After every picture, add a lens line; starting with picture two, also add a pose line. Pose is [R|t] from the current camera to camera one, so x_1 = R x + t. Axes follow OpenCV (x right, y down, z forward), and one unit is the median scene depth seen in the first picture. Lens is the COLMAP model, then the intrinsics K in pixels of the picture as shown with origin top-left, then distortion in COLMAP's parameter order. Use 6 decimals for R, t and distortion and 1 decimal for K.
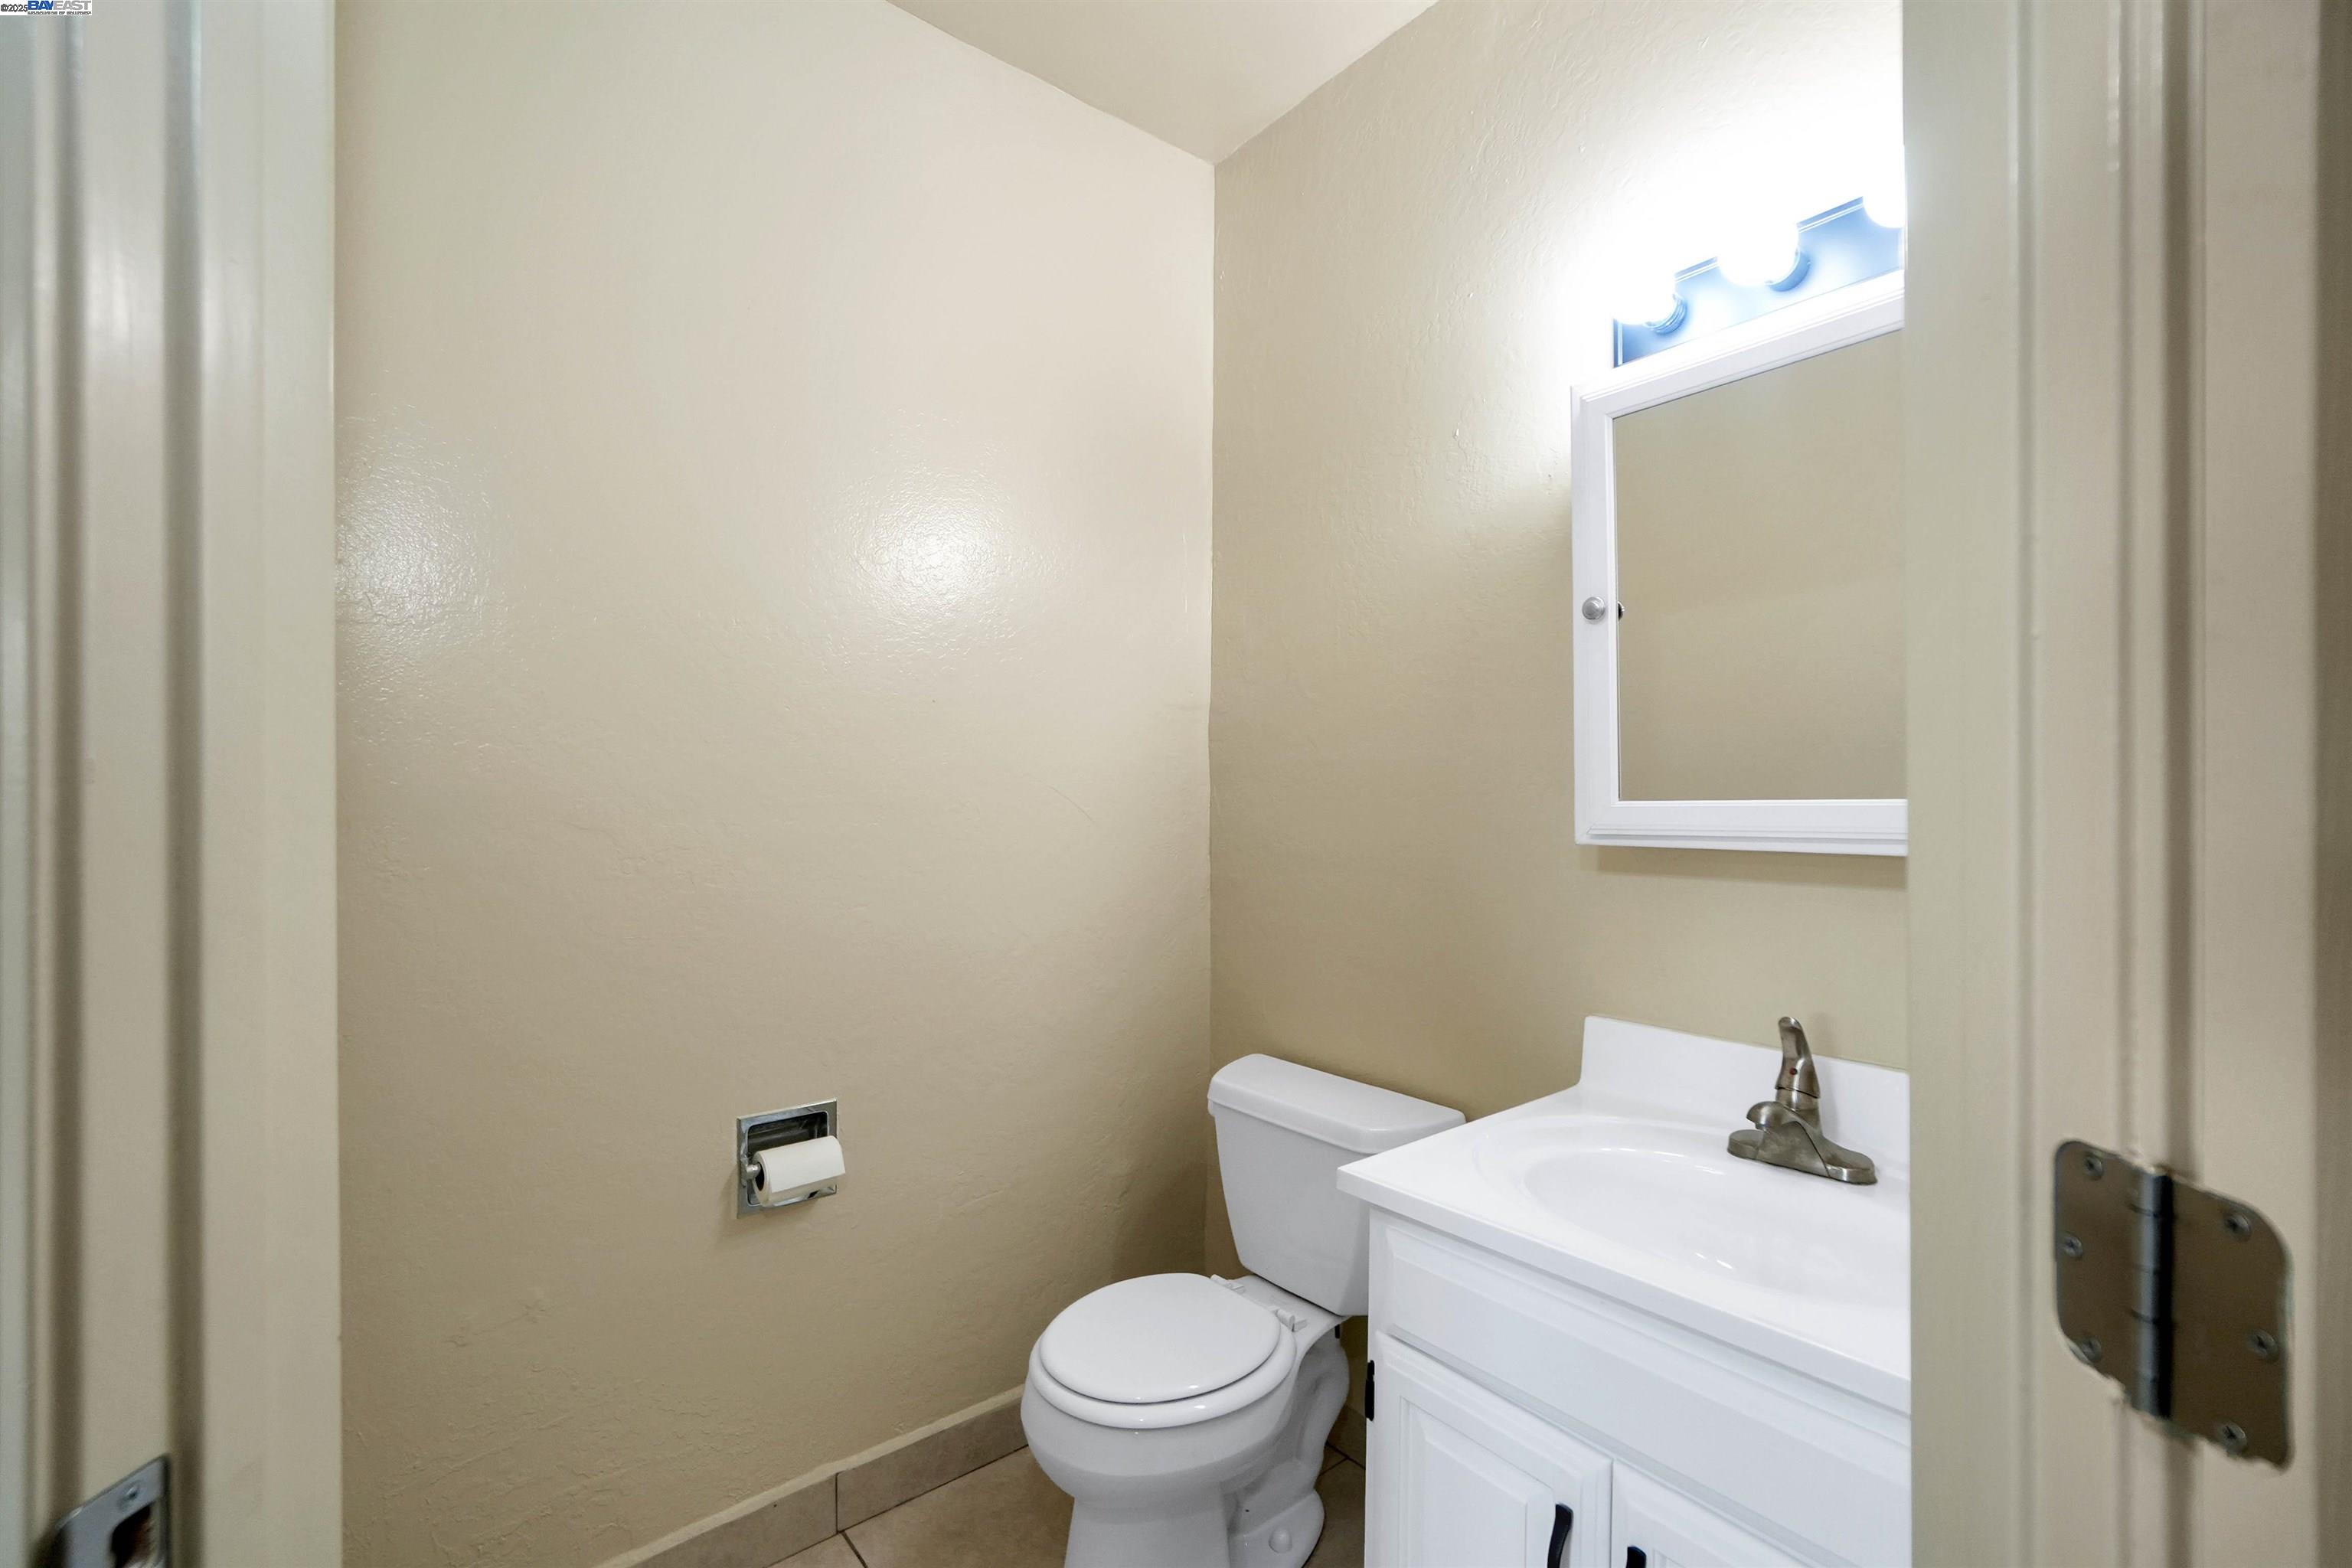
lens RADIAL K [[1013.9, 0, 1181.3], [0, 1013.9, 790.4], [0, 0, 1]] dist [-0.002454, -0.000103]
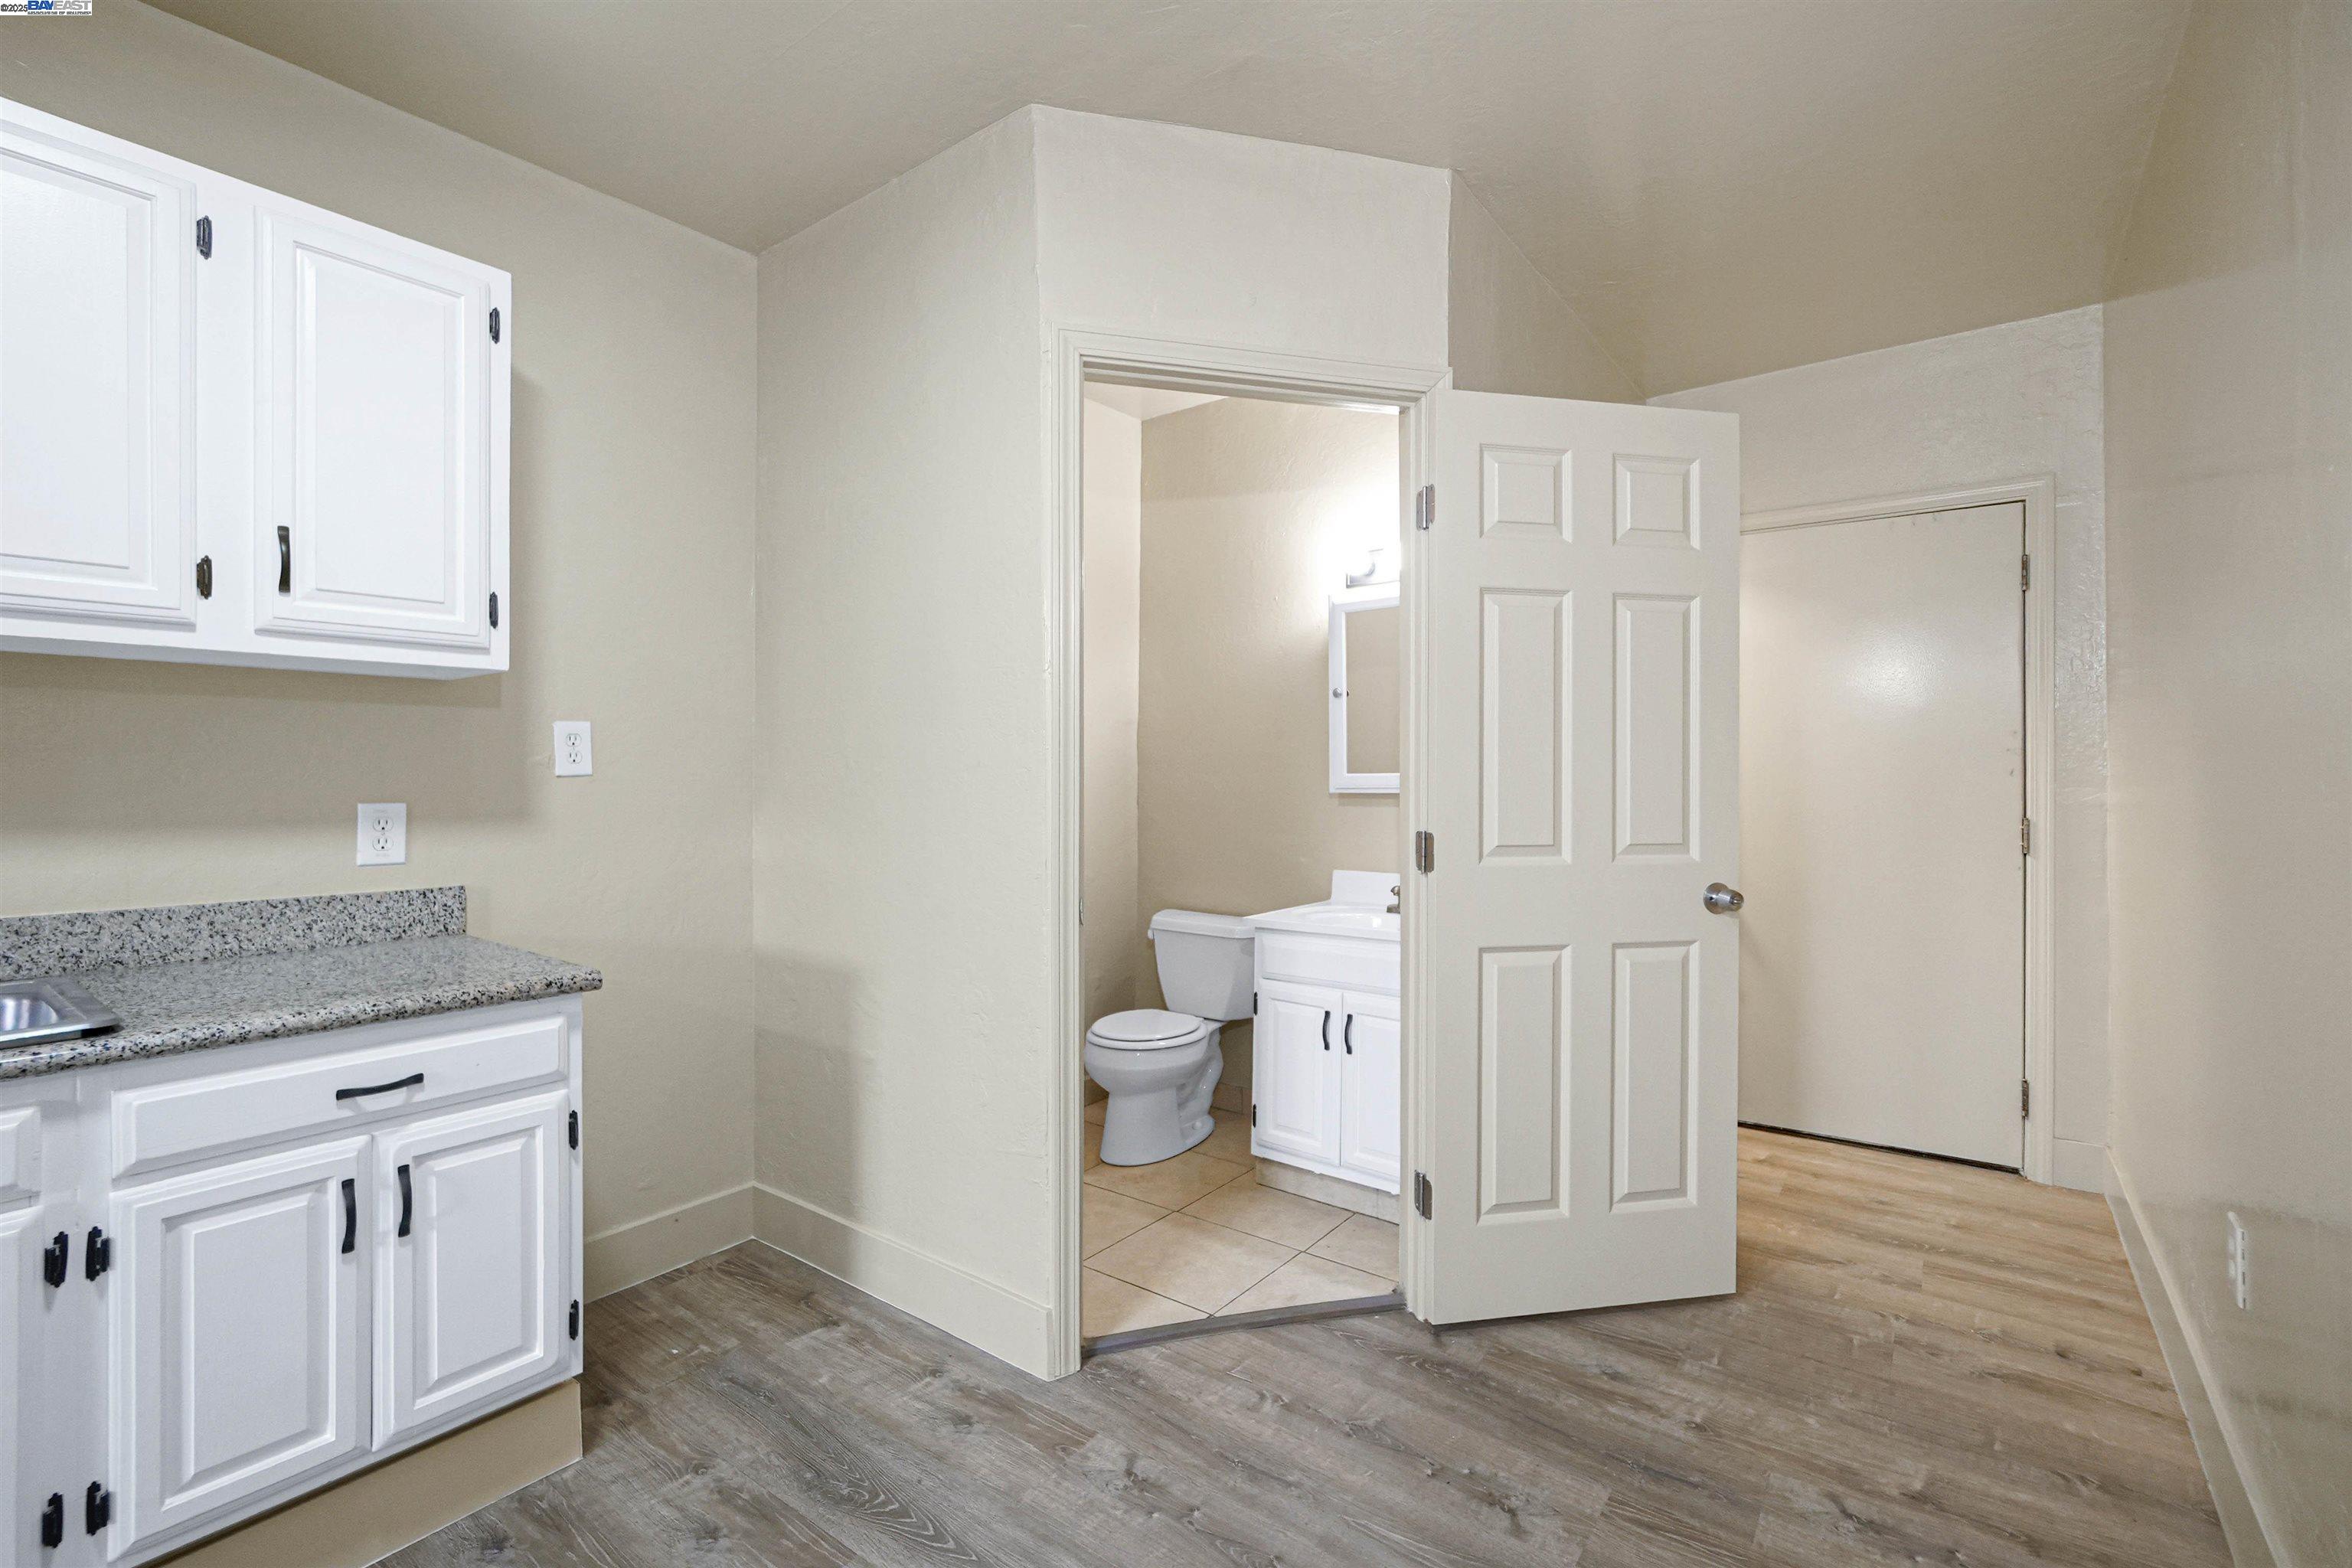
lens RADIAL K [[1013.9, 0, 1181.3], [0, 1013.9, 790.4], [0, 0, 1]] dist [-0.002454, -0.000103]
pose [[0.971712, -0.004035, 0.236134, -0.471591], [-0.001256, 0.999752, 0.022252, -0.003423], [-0.236165, -0.021919, 0.971466, -1.133817]]
